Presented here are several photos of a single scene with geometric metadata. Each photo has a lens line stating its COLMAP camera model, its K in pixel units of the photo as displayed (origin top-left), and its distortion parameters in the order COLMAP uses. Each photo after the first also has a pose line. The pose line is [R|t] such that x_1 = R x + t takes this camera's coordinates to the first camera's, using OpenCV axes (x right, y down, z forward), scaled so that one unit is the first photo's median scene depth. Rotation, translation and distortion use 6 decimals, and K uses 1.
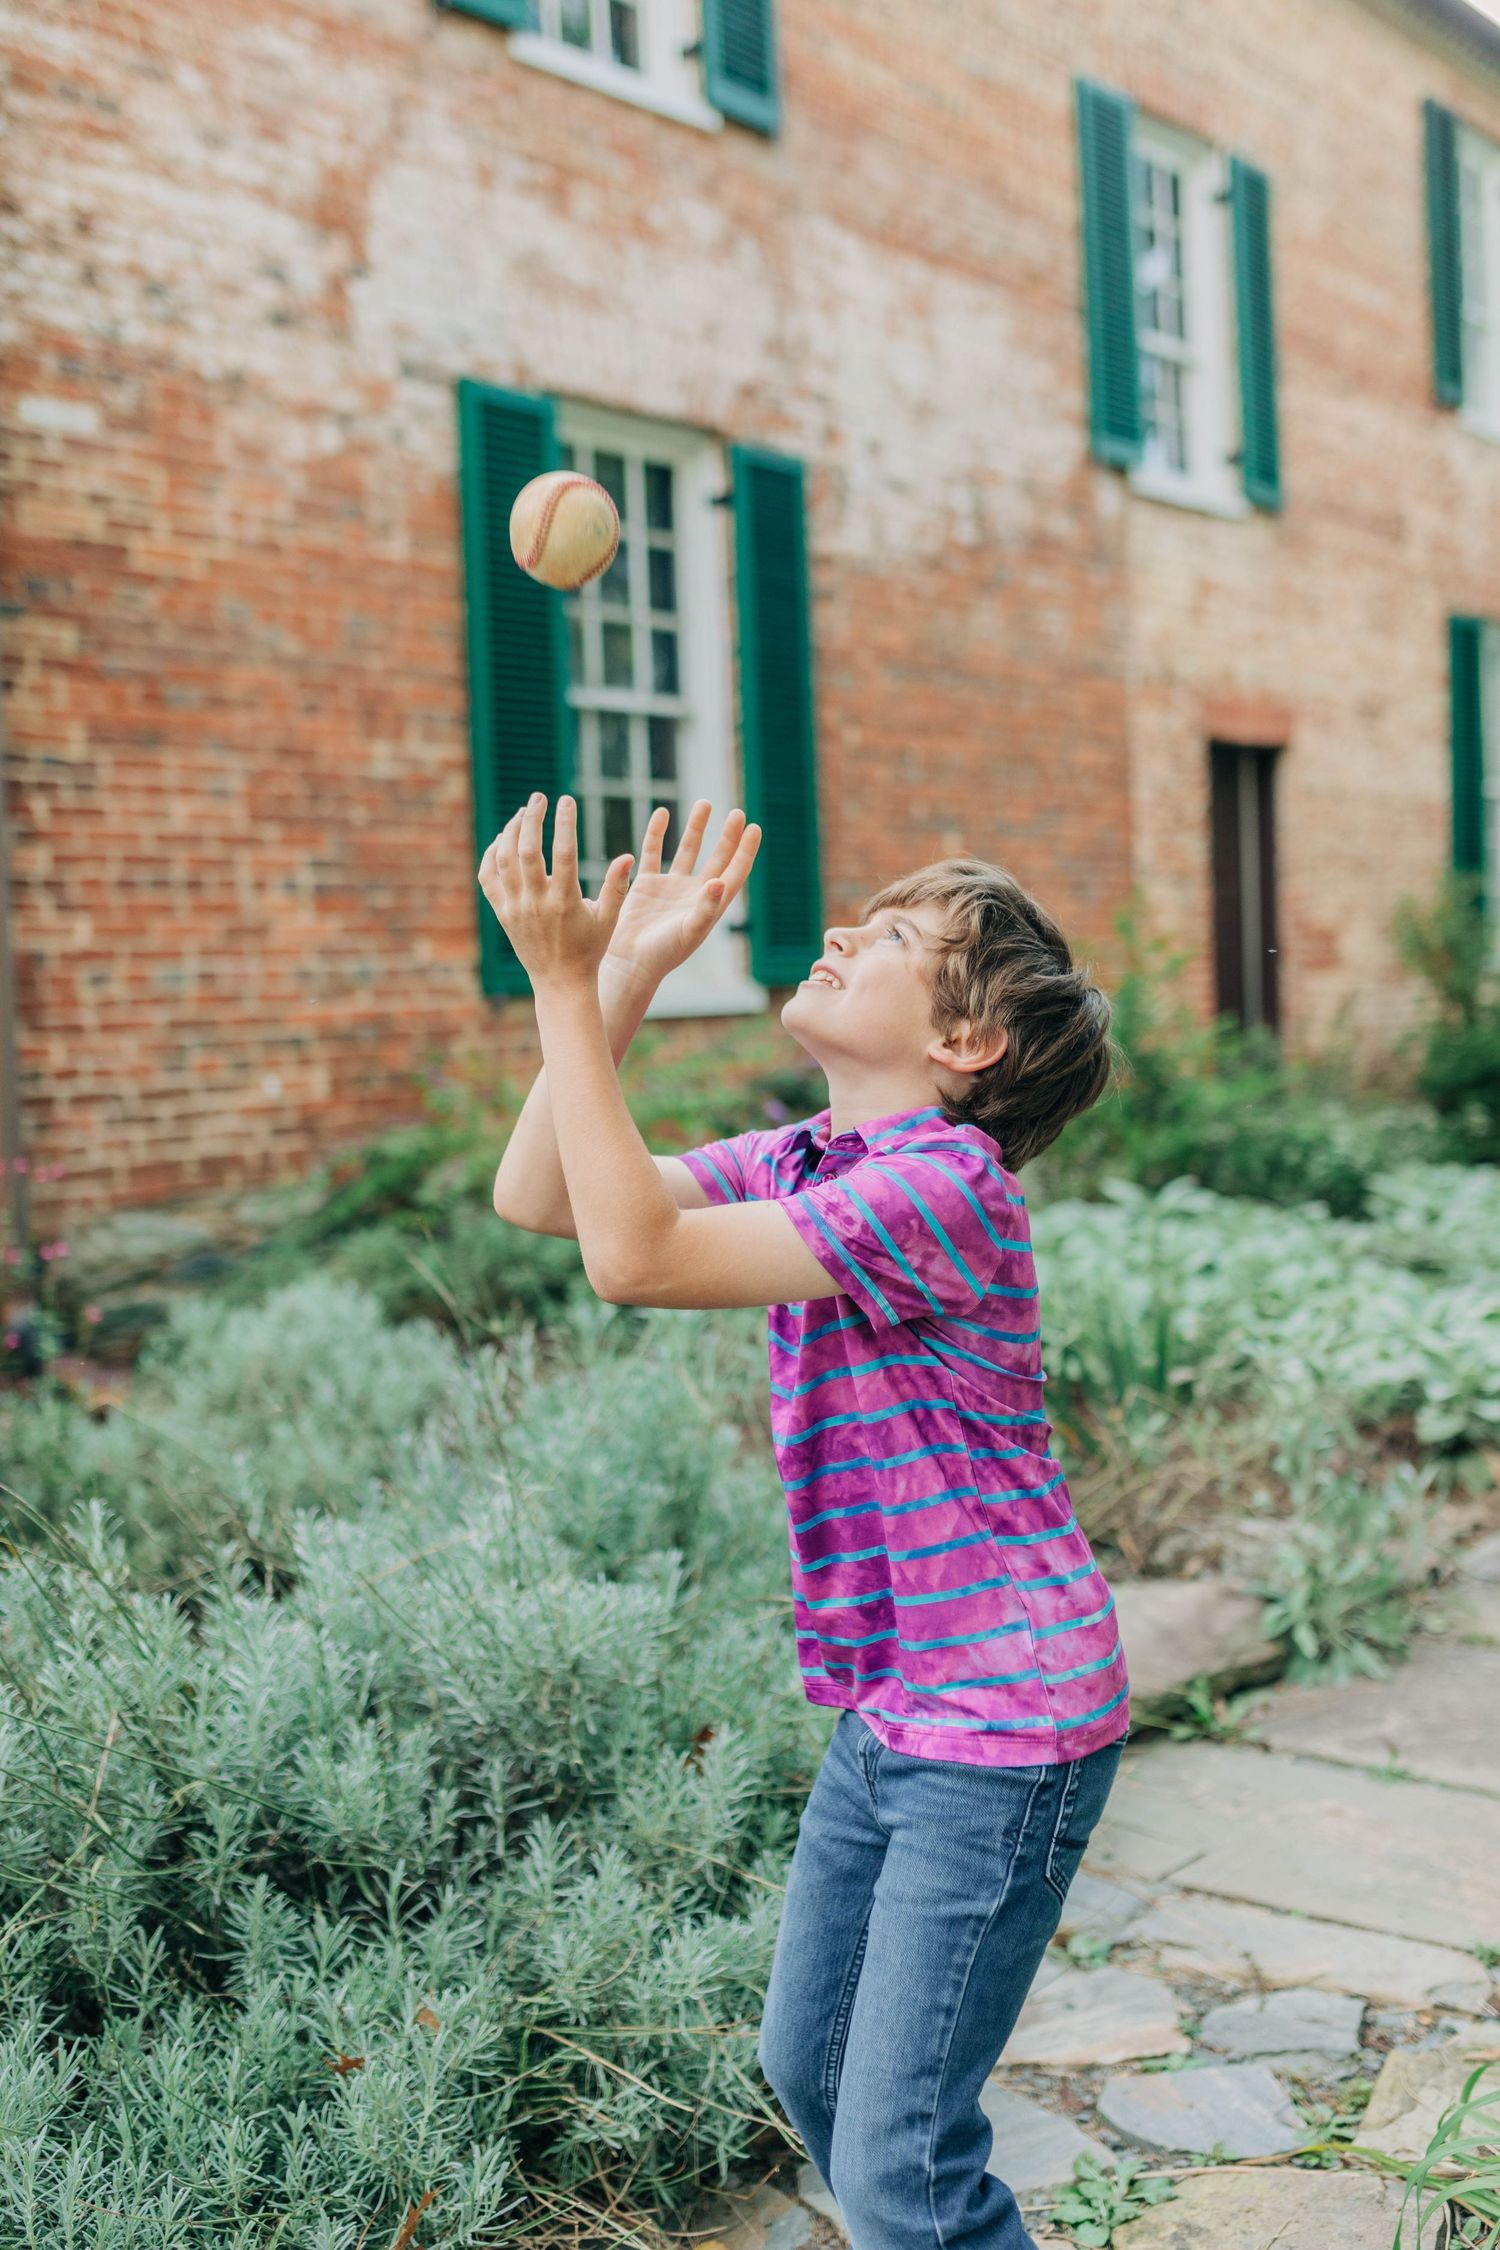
lens RADIAL K [[2143.9, 0, 748.2], [0, 2143.9, 1142.2], [0, 0, 1]] dist [-0.017462, 0.000000]
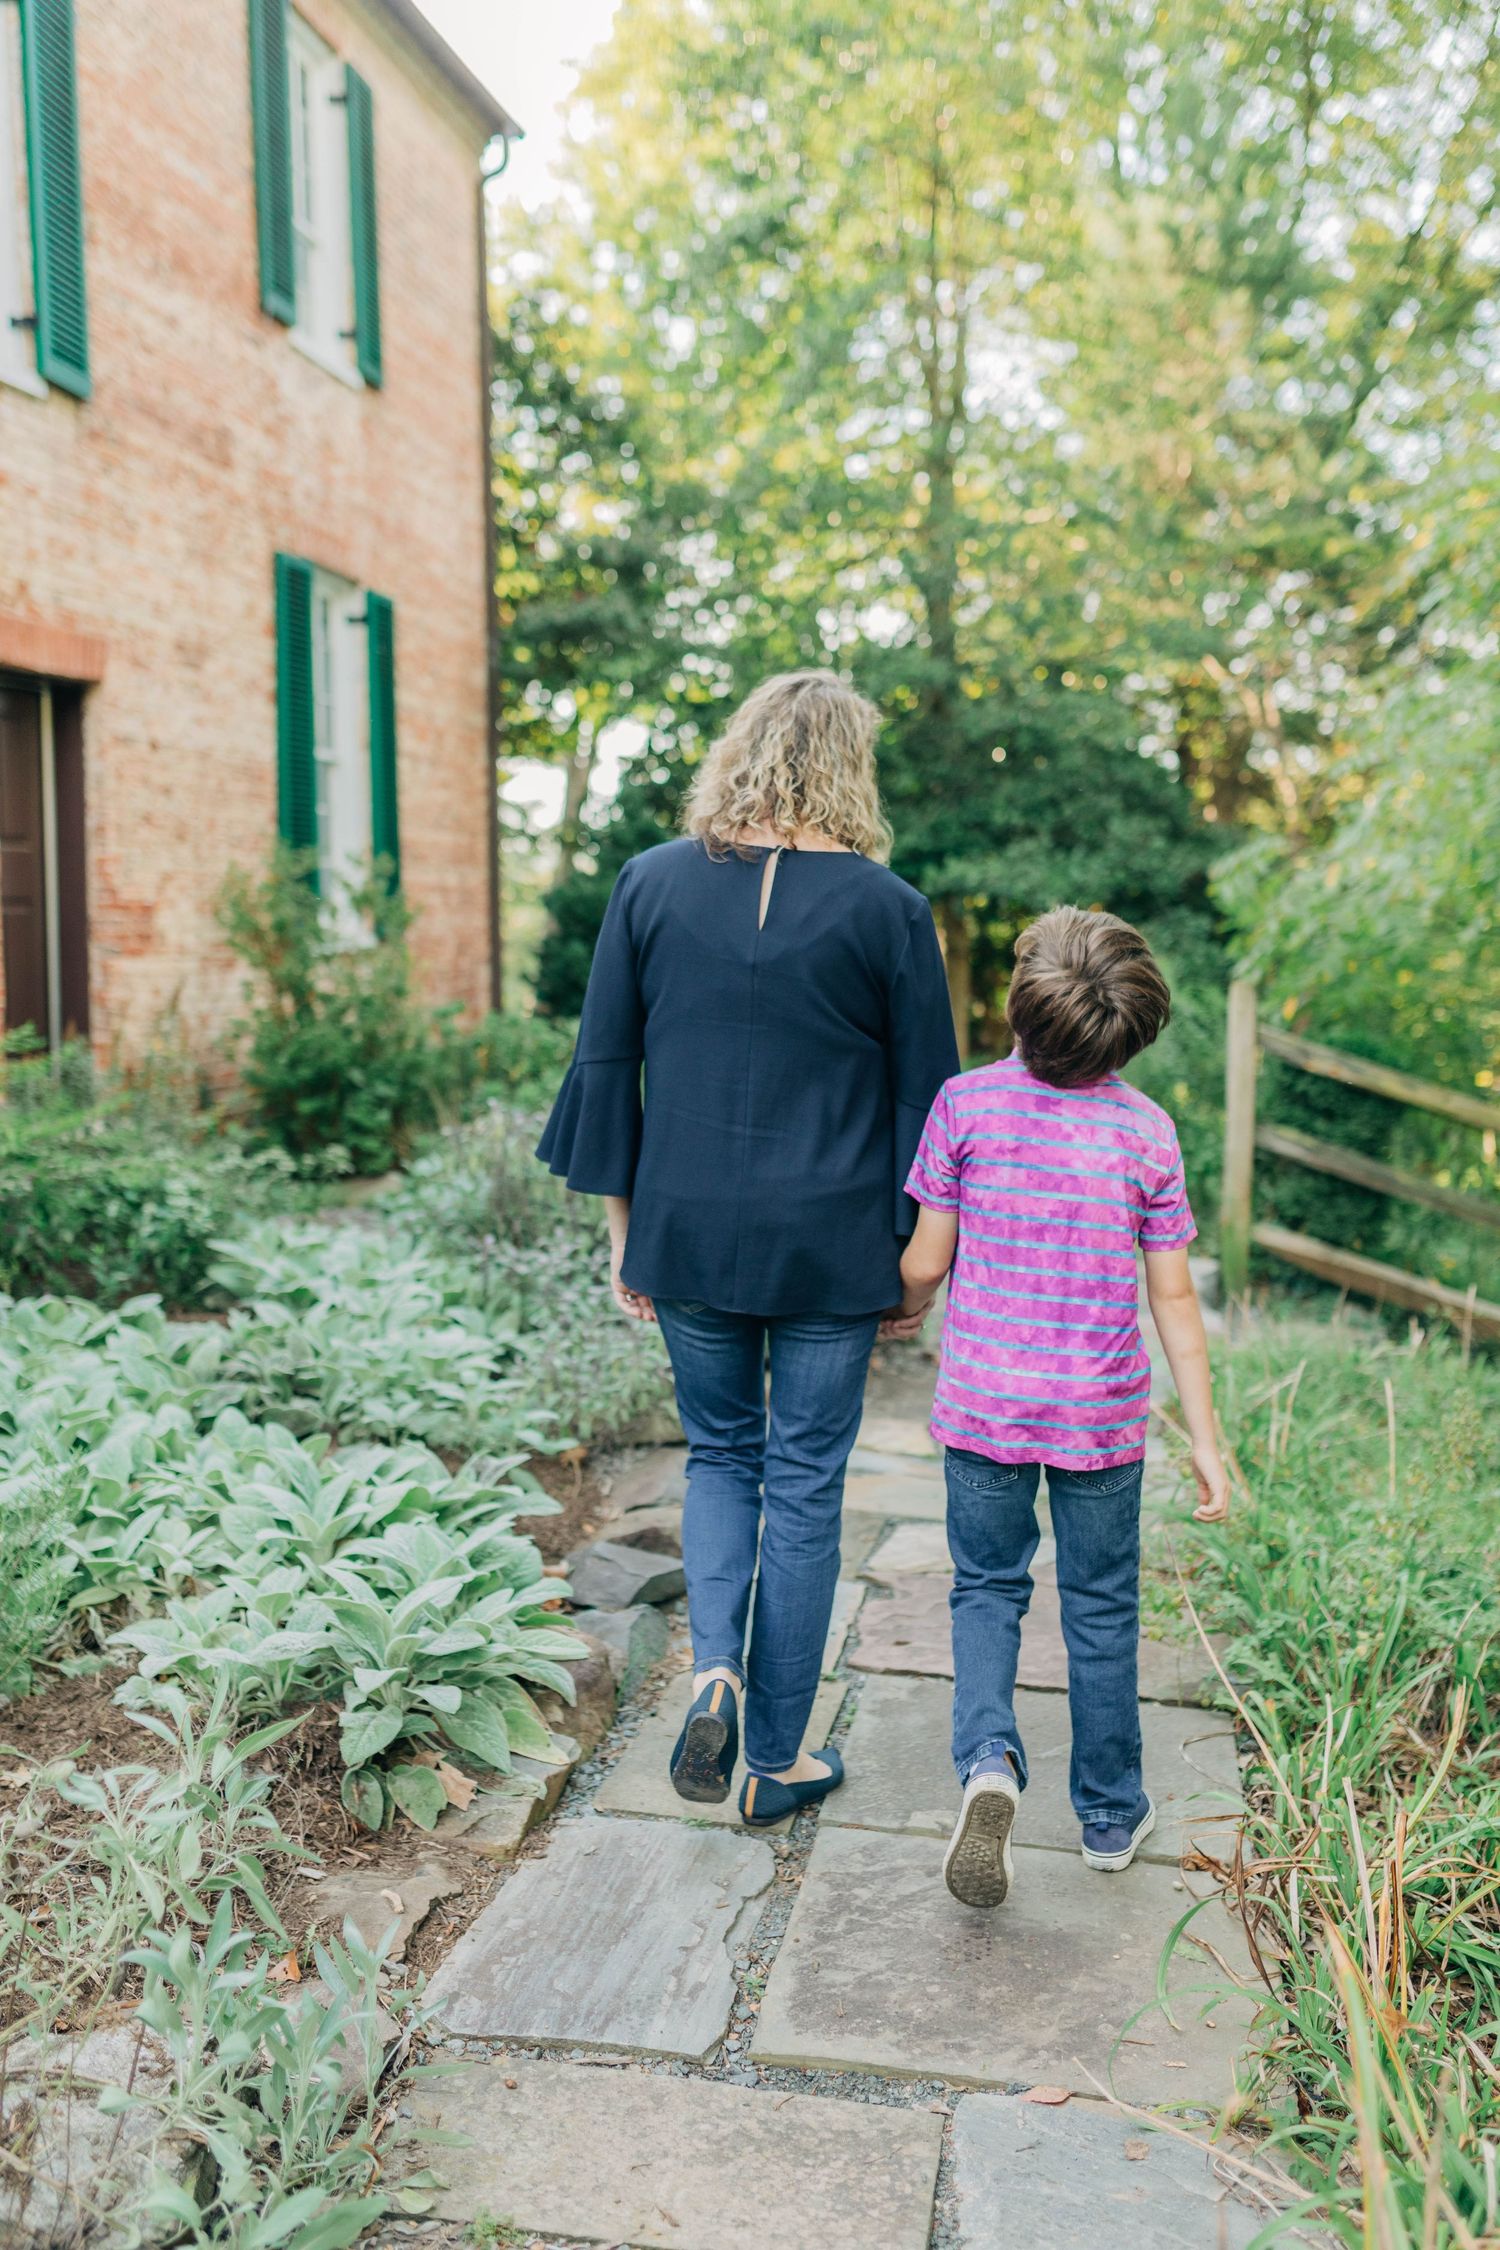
lens RADIAL K [[2143.9, 0, 787.5], [0, 2143.9, 1127.2], [0, 0, 1]] dist [-0.017462, 0.000000]
pose [[0.843009, -0.009429, 0.537817, 0.036999], [0.000915, 0.999870, 0.016094, -0.032537], [-0.537899, -0.013075, 0.842908, 0.191071]]
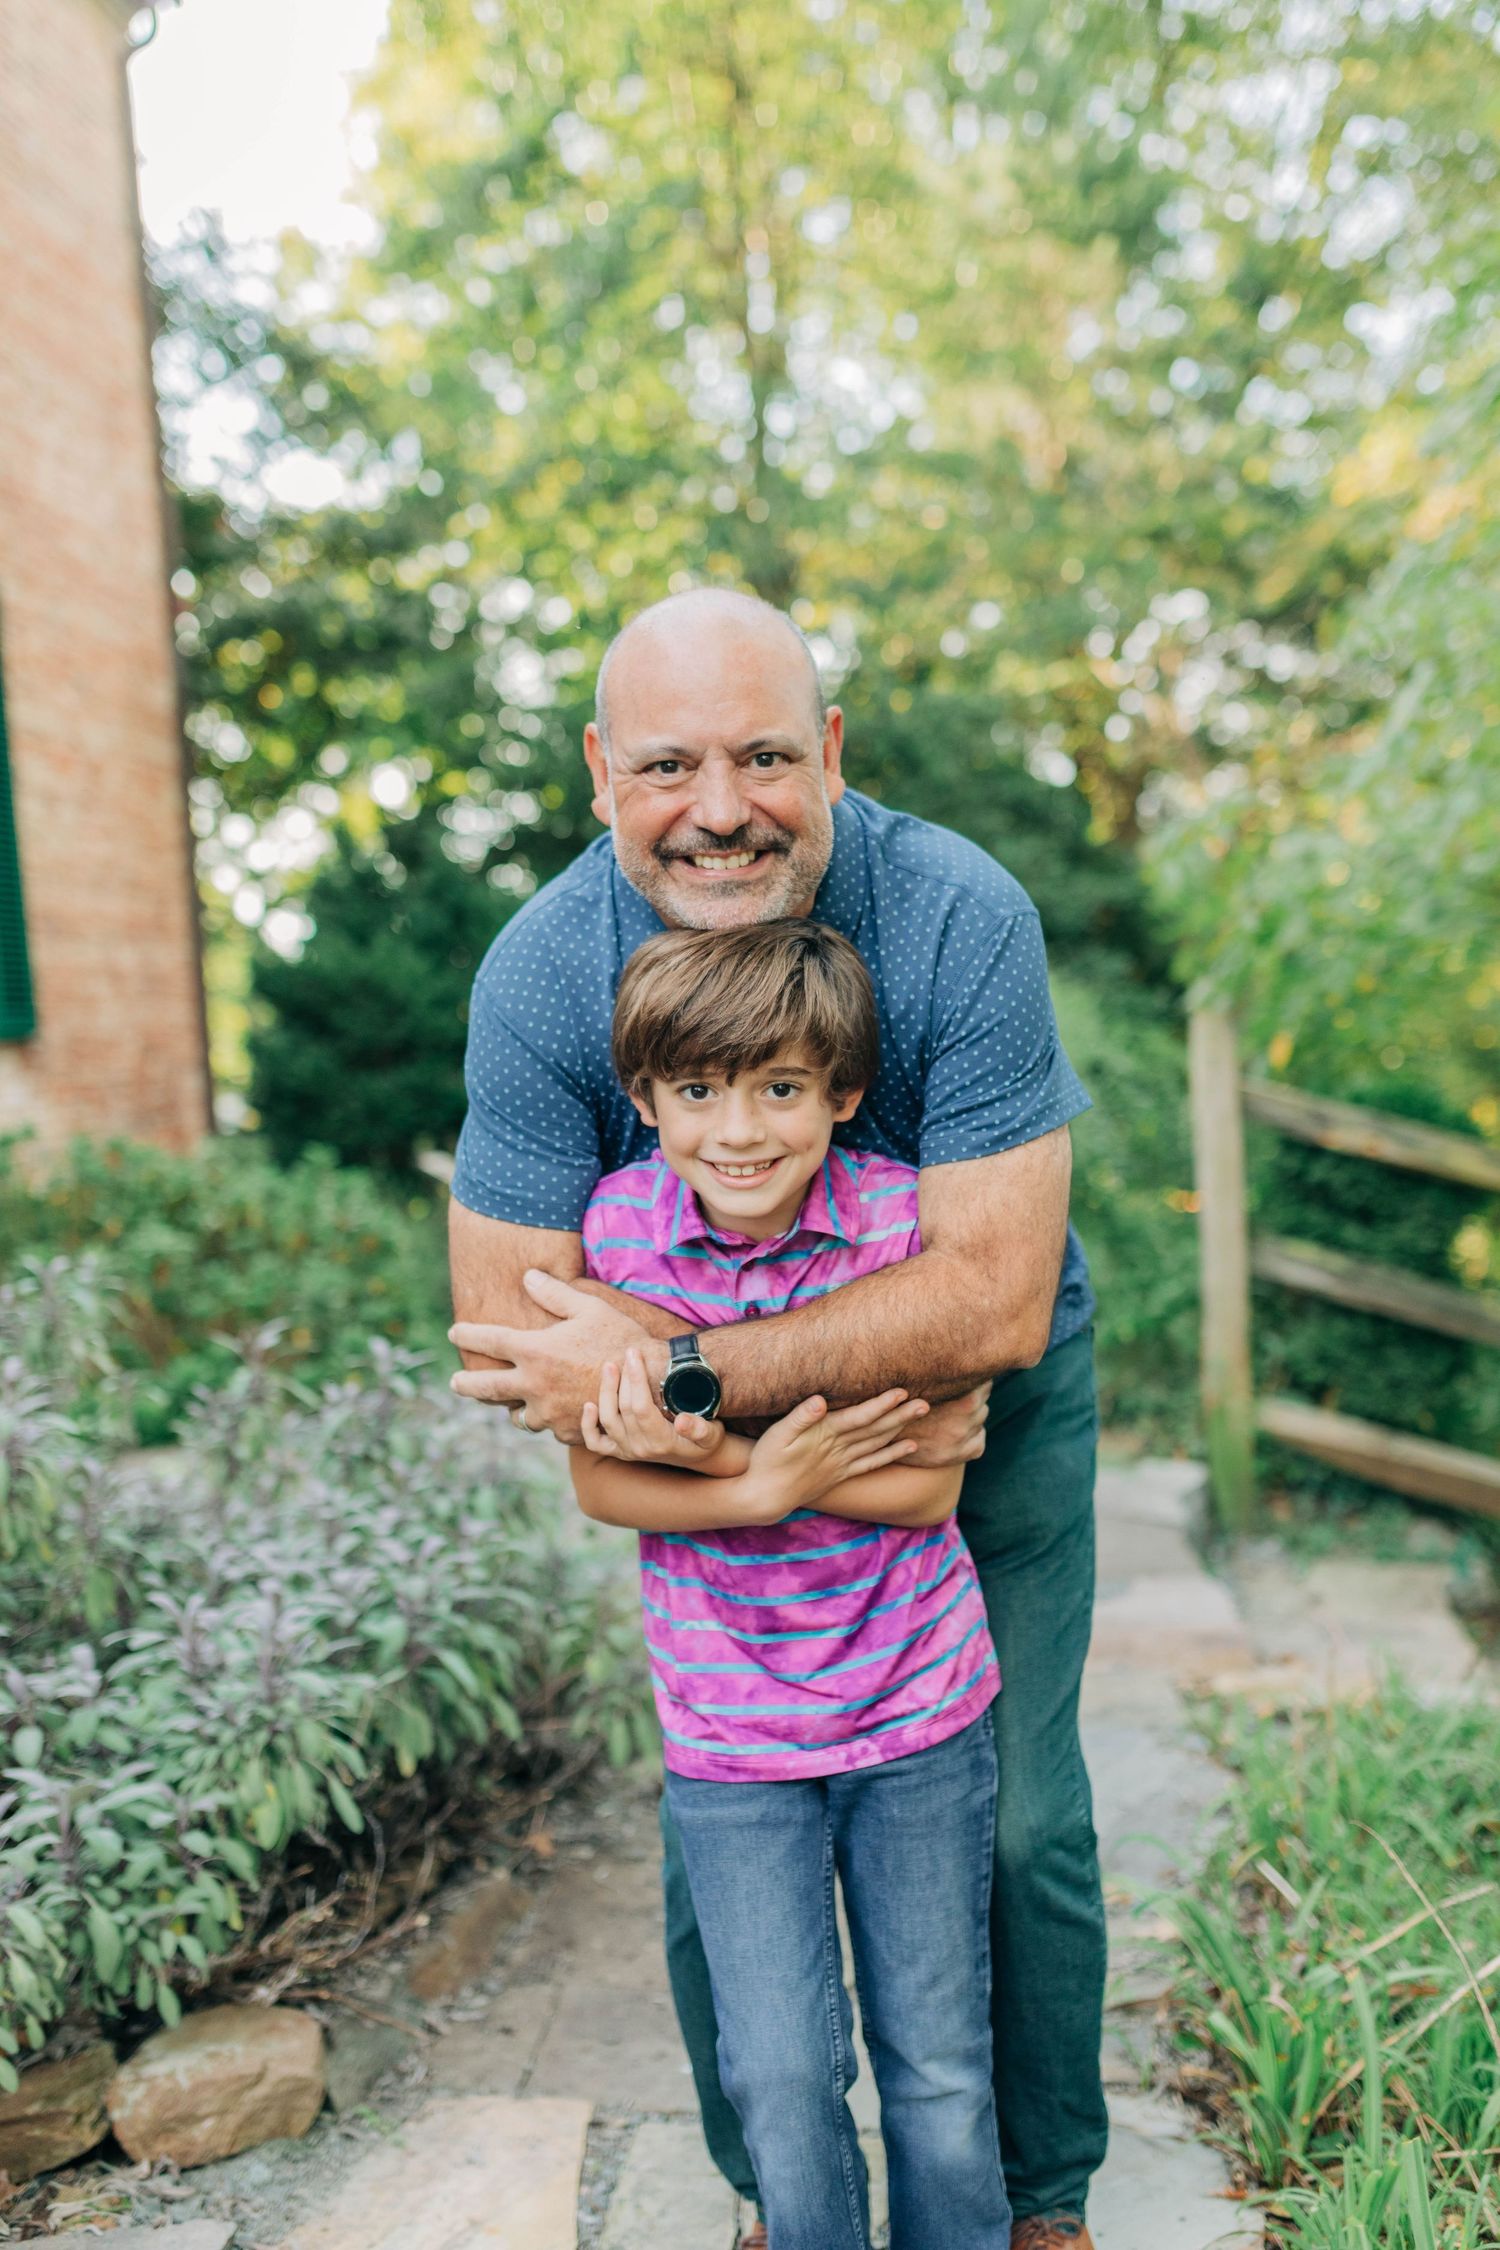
lens RADIAL K [[2143.9, 0, 798.9], [0, 2143.9, 1114.5], [0, 0, 1]] dist [-0.017462, 0.000000]
pose [[0.816356, -0.036016, 0.576426, 0.318279], [0.066288, 0.997301, -0.031566, -0.043331], [-0.573733, 0.063979, 0.816540, 0.506252]]
